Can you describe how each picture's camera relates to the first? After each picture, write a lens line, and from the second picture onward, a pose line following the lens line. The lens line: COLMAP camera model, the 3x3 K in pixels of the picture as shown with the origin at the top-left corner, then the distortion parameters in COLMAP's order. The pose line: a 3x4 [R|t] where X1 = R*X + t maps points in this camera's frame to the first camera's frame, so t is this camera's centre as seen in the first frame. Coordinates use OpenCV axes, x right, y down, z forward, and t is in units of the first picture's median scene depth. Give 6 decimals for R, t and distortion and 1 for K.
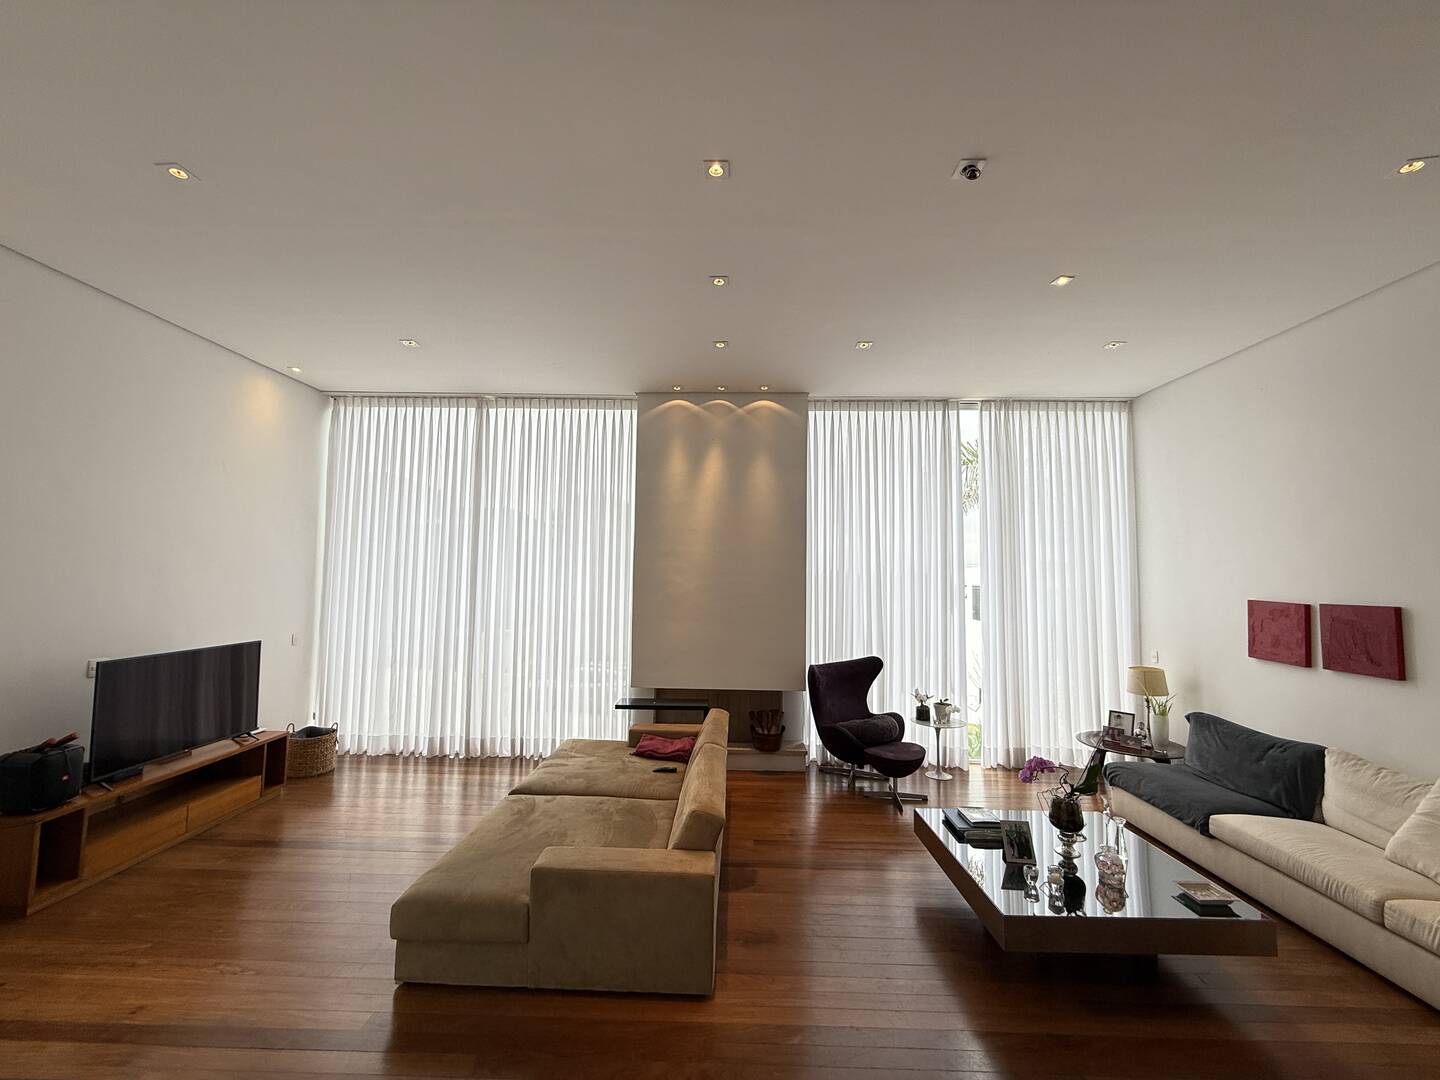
lens RADIAL K [[572.9, 0, 718.5], [0, 572.9, 540.0], [0, 0, 1]] dist [0.000280, -0.000158]
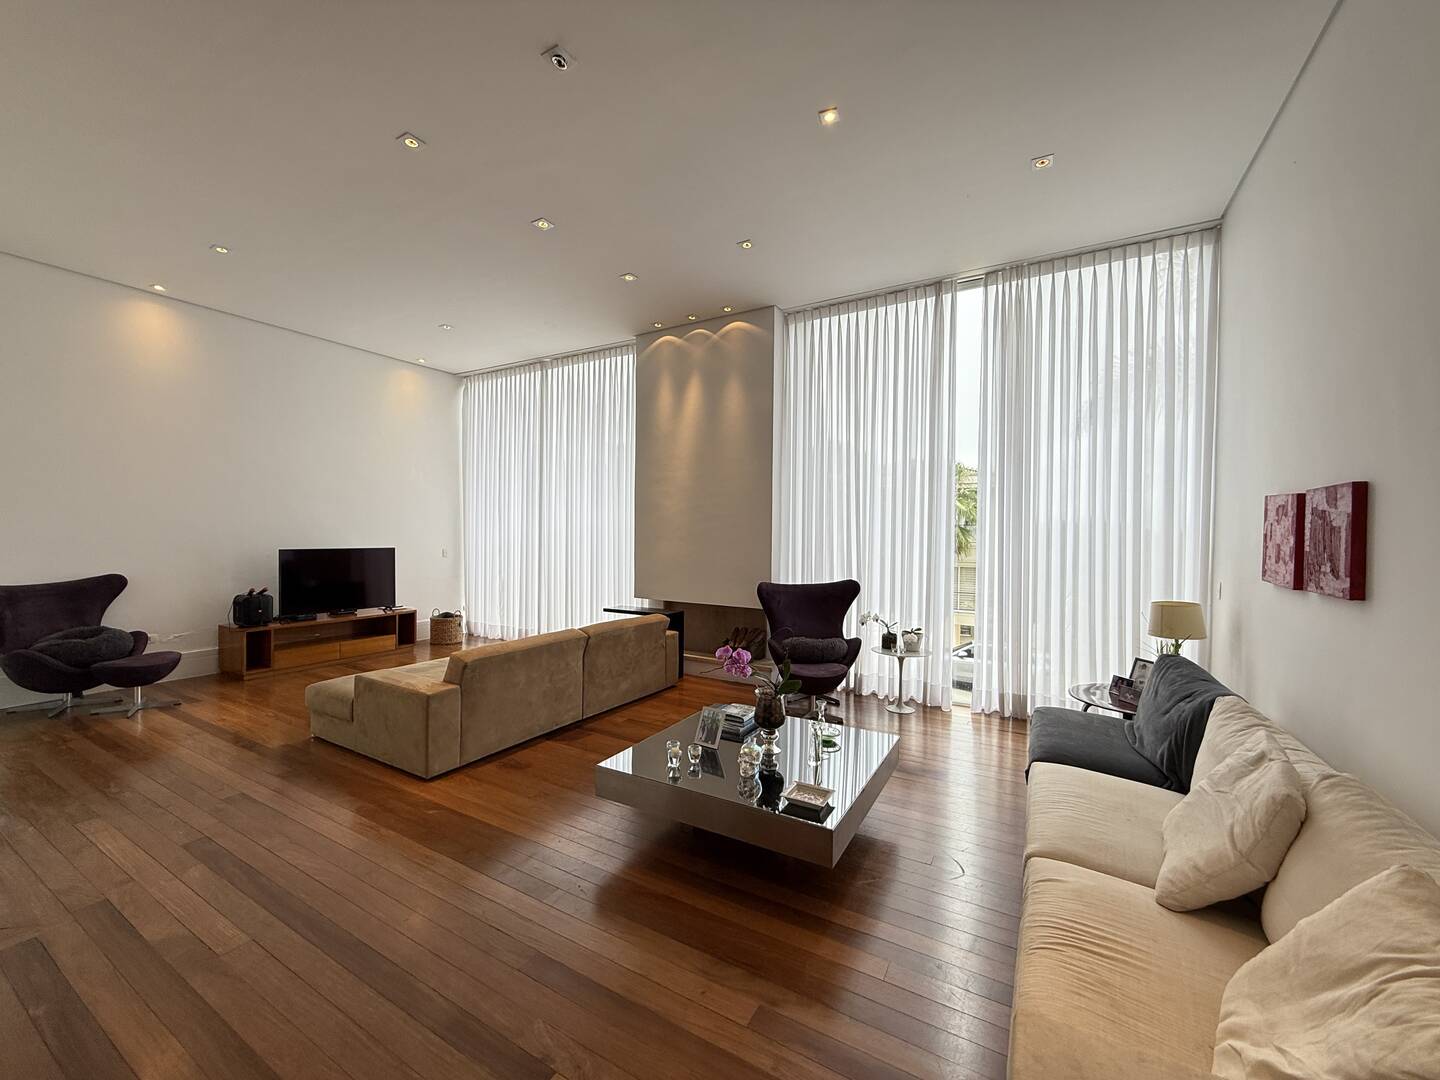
lens RADIAL K [[572.9, 0, 715.6], [0, 572.9, 539.6], [0, 0, 1]] dist [0.000280, -0.000158]
pose [[0.873556, 0.000960, -0.486723, 0.541531], [0.034874, 0.997304, 0.064559, 0.070809], [0.485473, -0.073370, 0.871167, 0.081701]]
